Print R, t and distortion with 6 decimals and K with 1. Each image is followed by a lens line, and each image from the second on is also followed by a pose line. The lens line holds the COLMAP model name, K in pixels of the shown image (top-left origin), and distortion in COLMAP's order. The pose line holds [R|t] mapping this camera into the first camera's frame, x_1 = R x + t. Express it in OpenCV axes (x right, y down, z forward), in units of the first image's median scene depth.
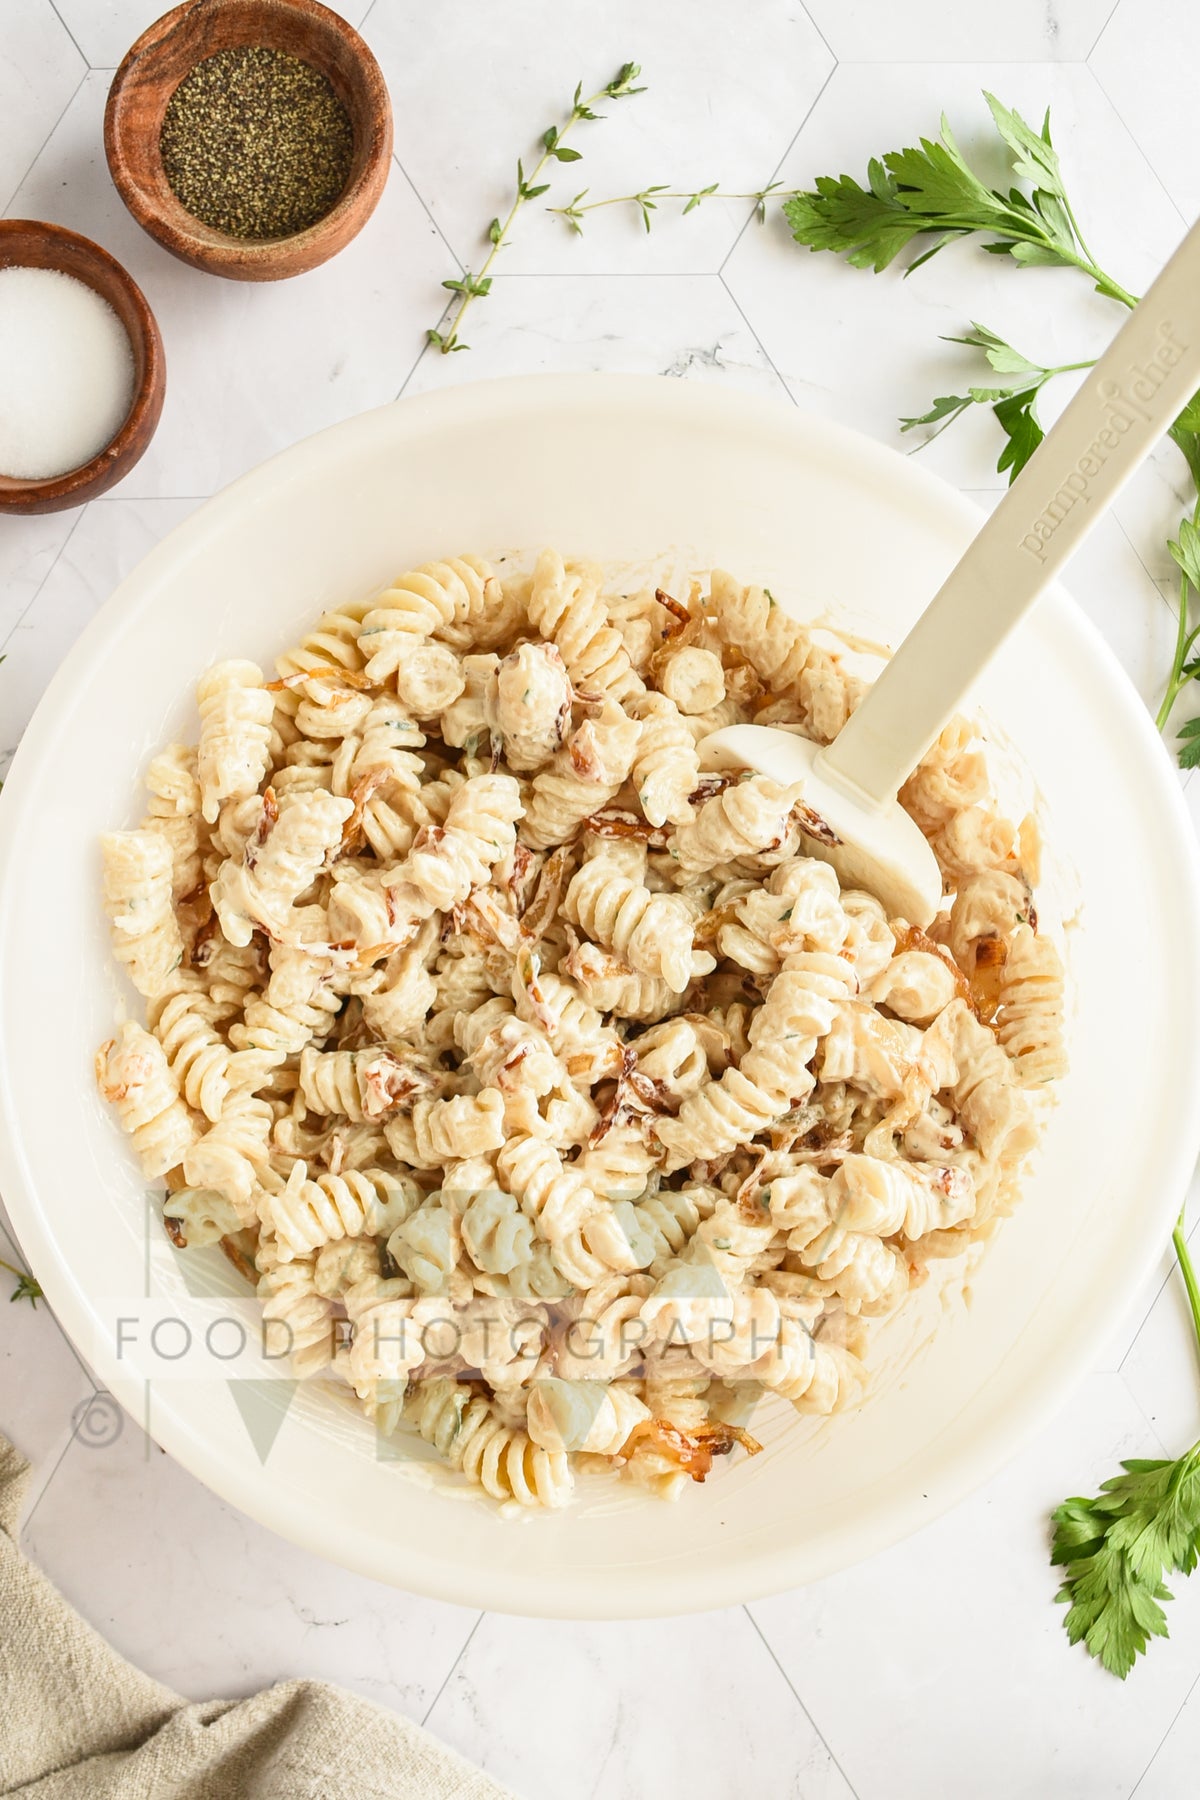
lens RADIAL K [[2000.2, 0, 609.6], [0, 2000.2, 986.6], [0, 0, 1]] dist [-0.053829, 0.000000]
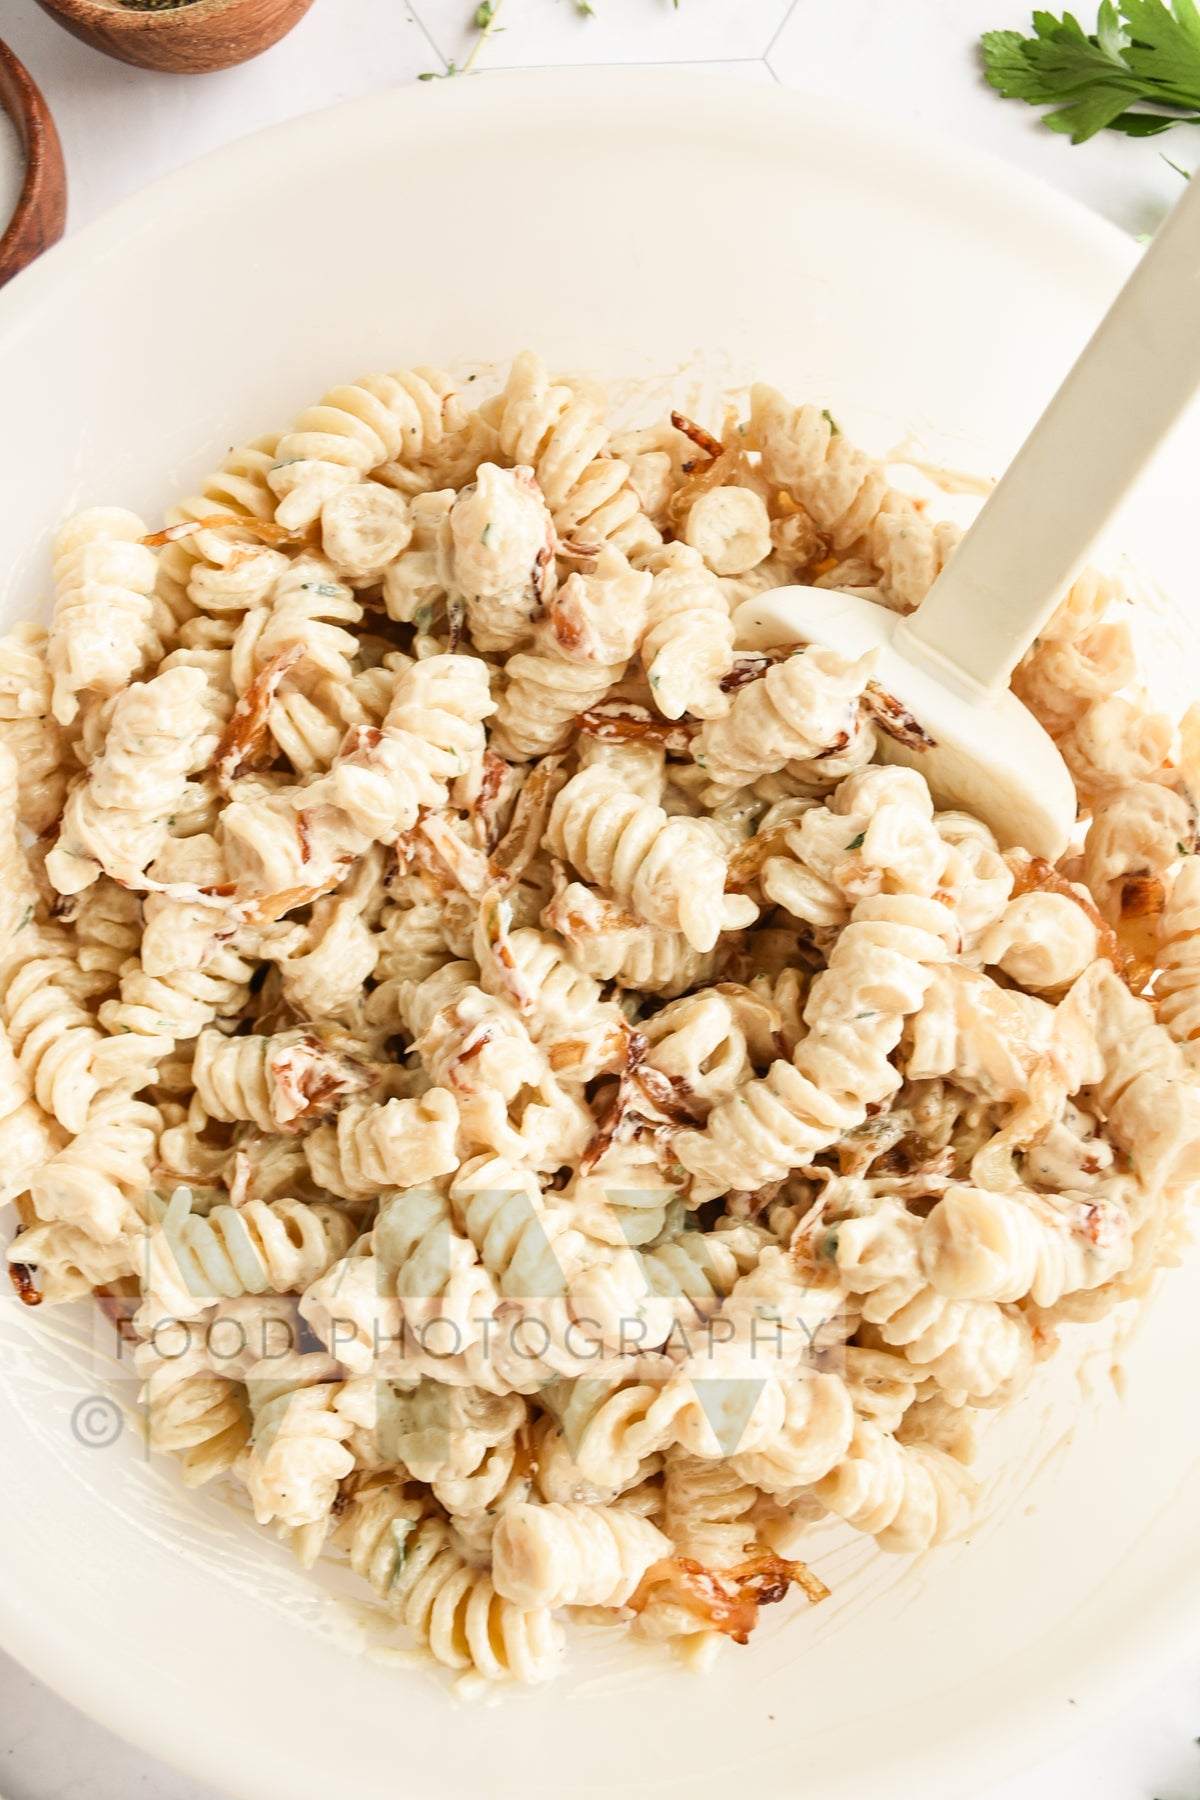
lens RADIAL K [[1768.6, 0, 616.2], [0, 1768.6, 909.4], [0, 0, 1]] dist [-0.064693, 0.000000]
pose [[0.998553, -0.007065, -0.053309, 0.035991], [0.005179, 0.999359, -0.035423, 0.009578], [0.053525, 0.035096, 0.997950, 0.368850]]
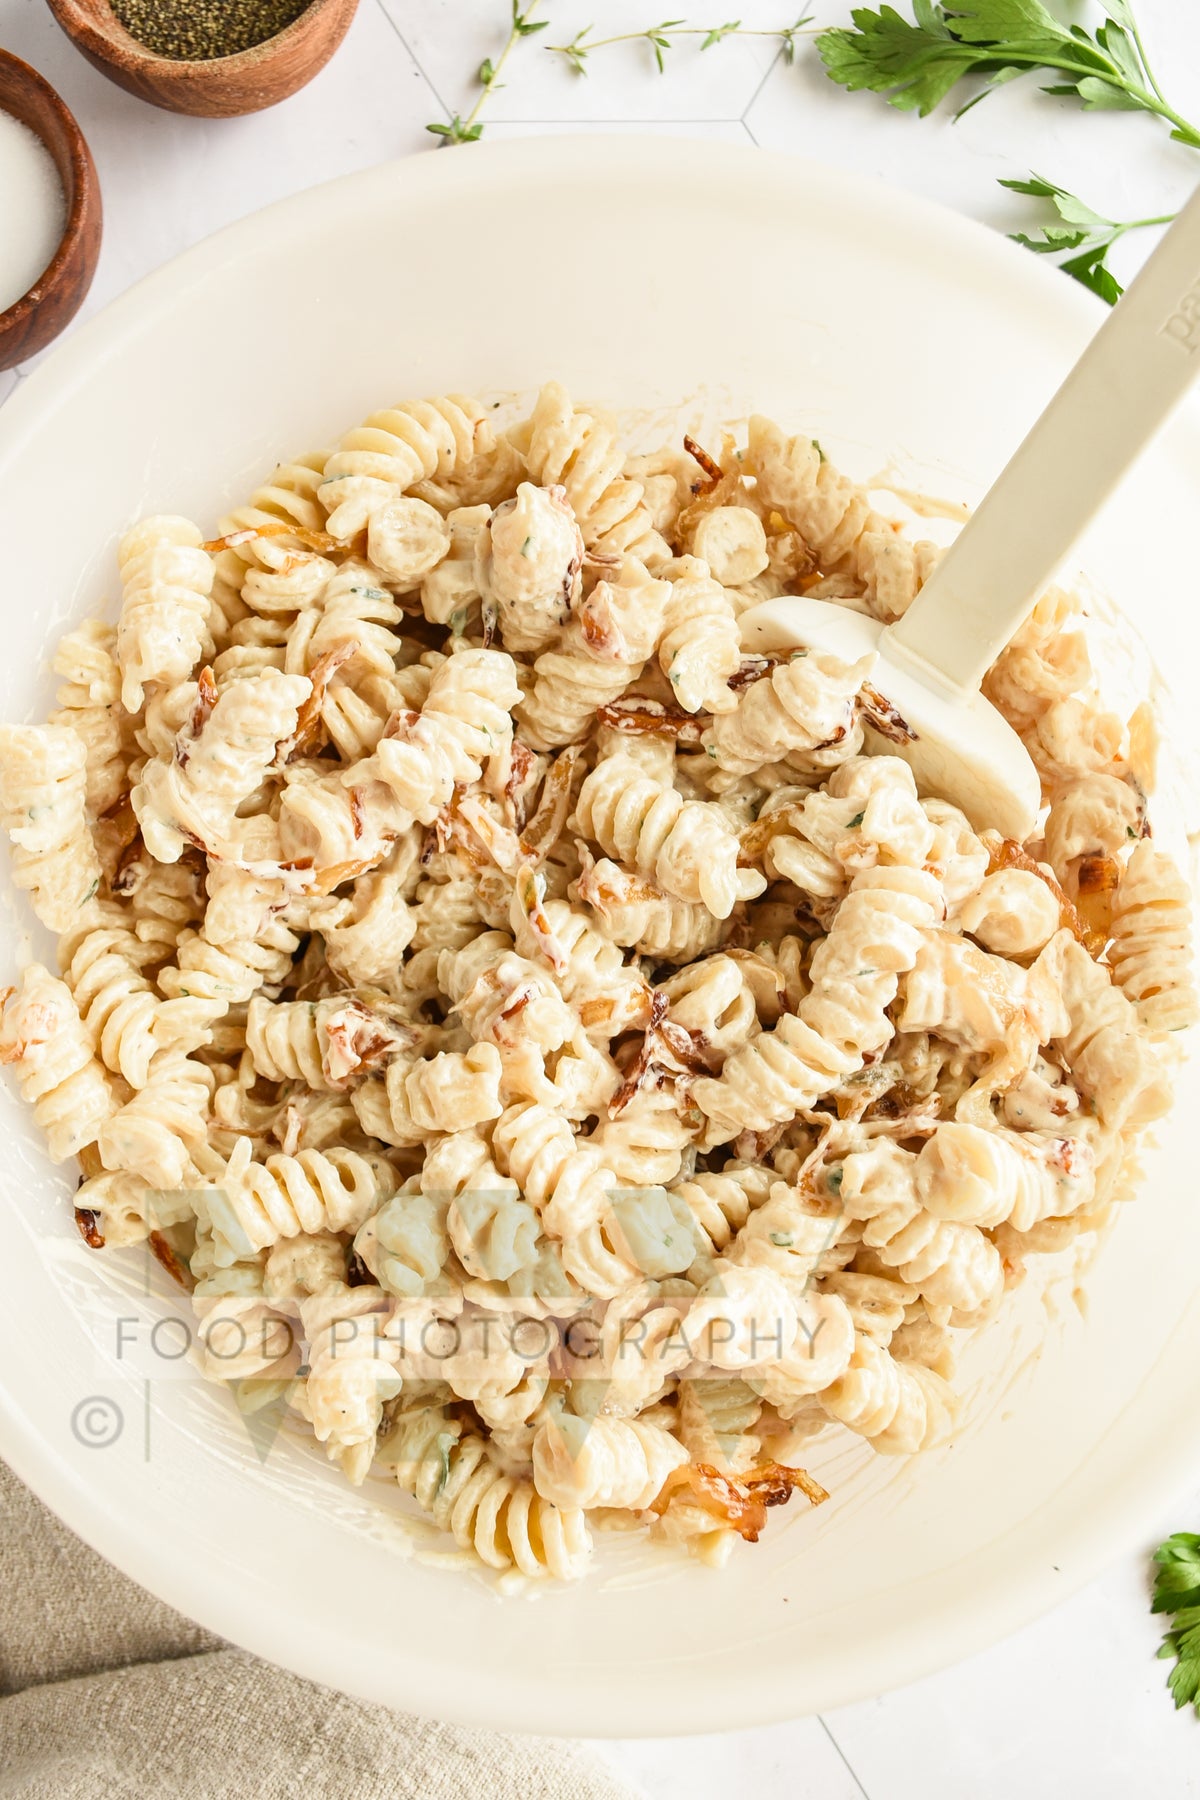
lens RADIAL K [[1768.6, 0, 611.7], [0, 1768.6, 915.4], [0, 0, 1]] dist [-0.064693, 0.000000]
pose [[0.999914, -0.006515, 0.011407, -0.016425], [0.007048, 0.998855, -0.047323, 0.033564], [-0.011086, 0.047399, 0.998815, 0.296233]]
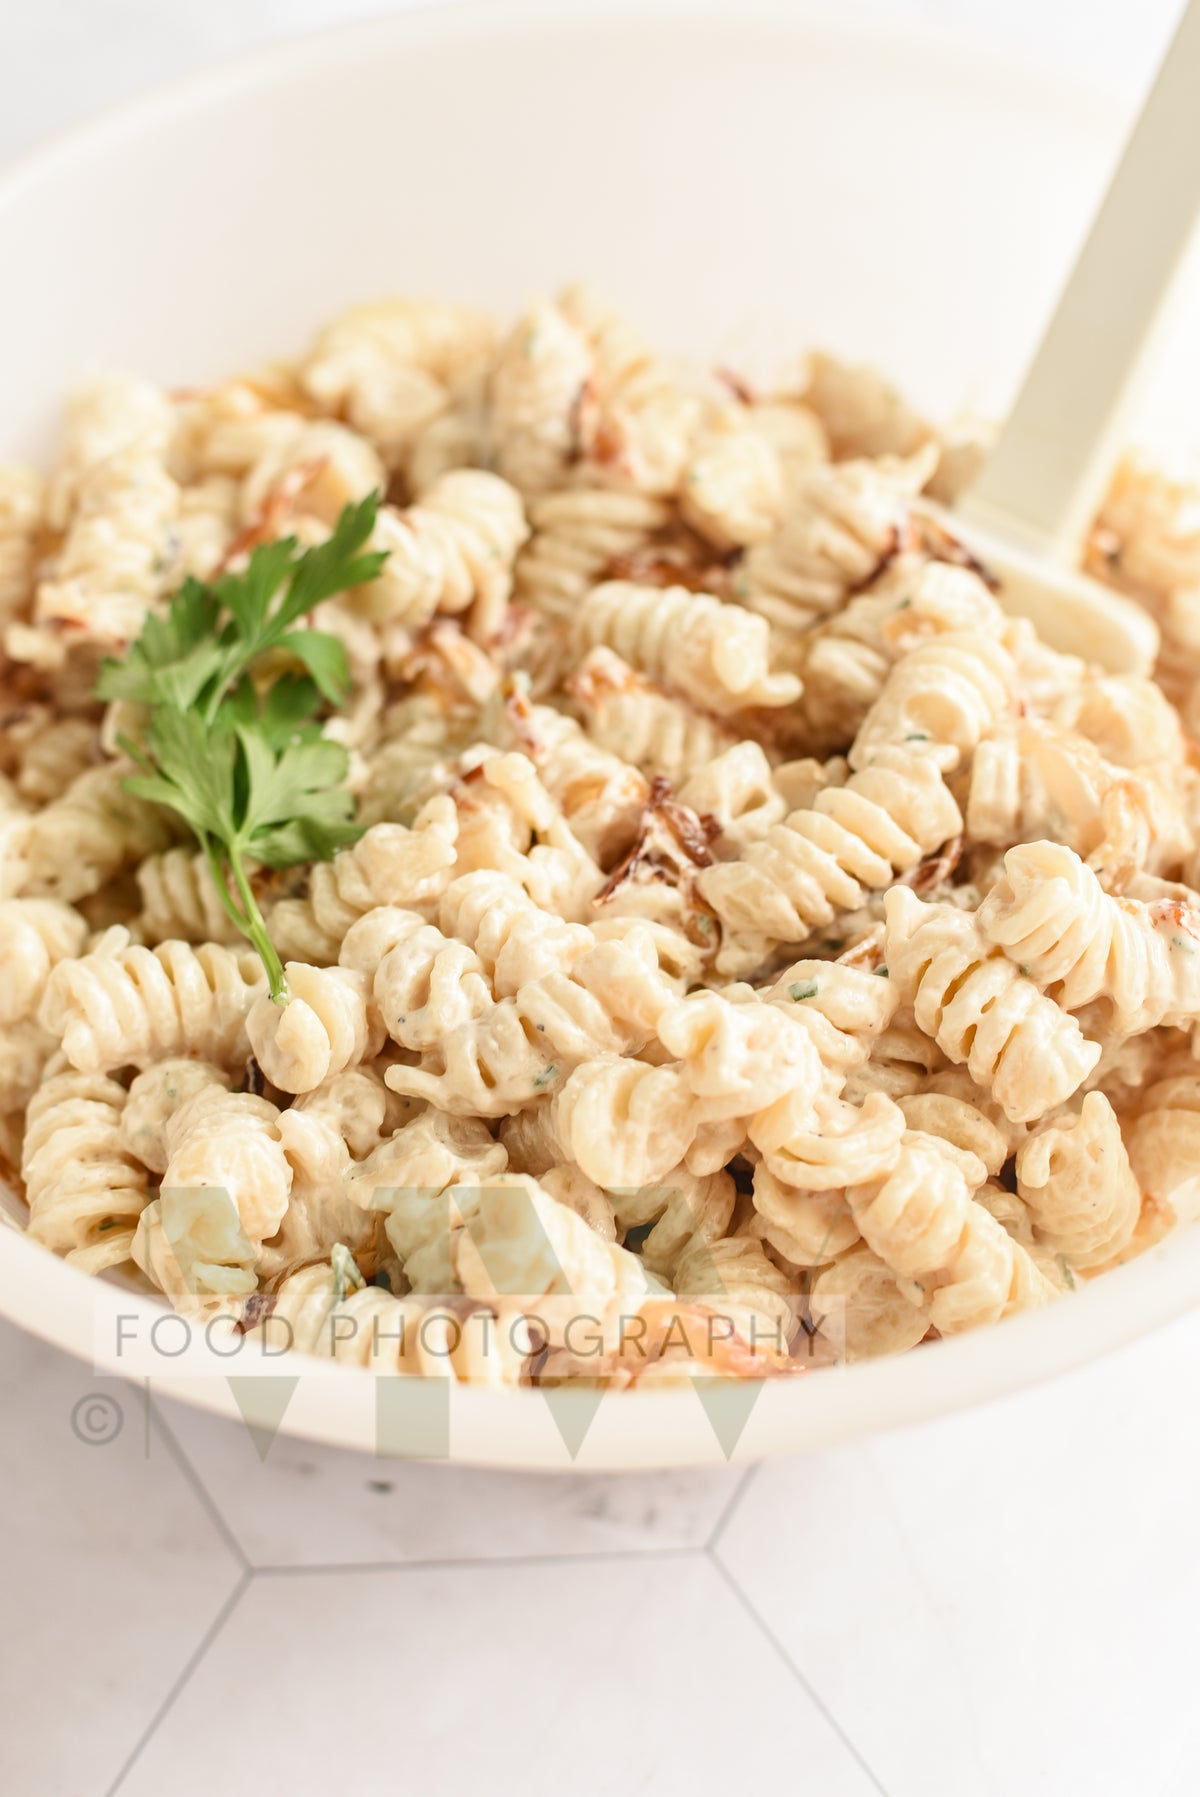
lens RADIAL K [[2956.5, 0, 597.4], [0, 2956.5, 902.8], [0, 0, 1]] dist [-0.151292, 0.000000]
pose [[0.997571, 0.004746, -0.069491, 0.053849], [-0.043372, 0.822975, -0.566419, 0.585357], [0.054501, 0.568058, 0.821182, 0.252477]]
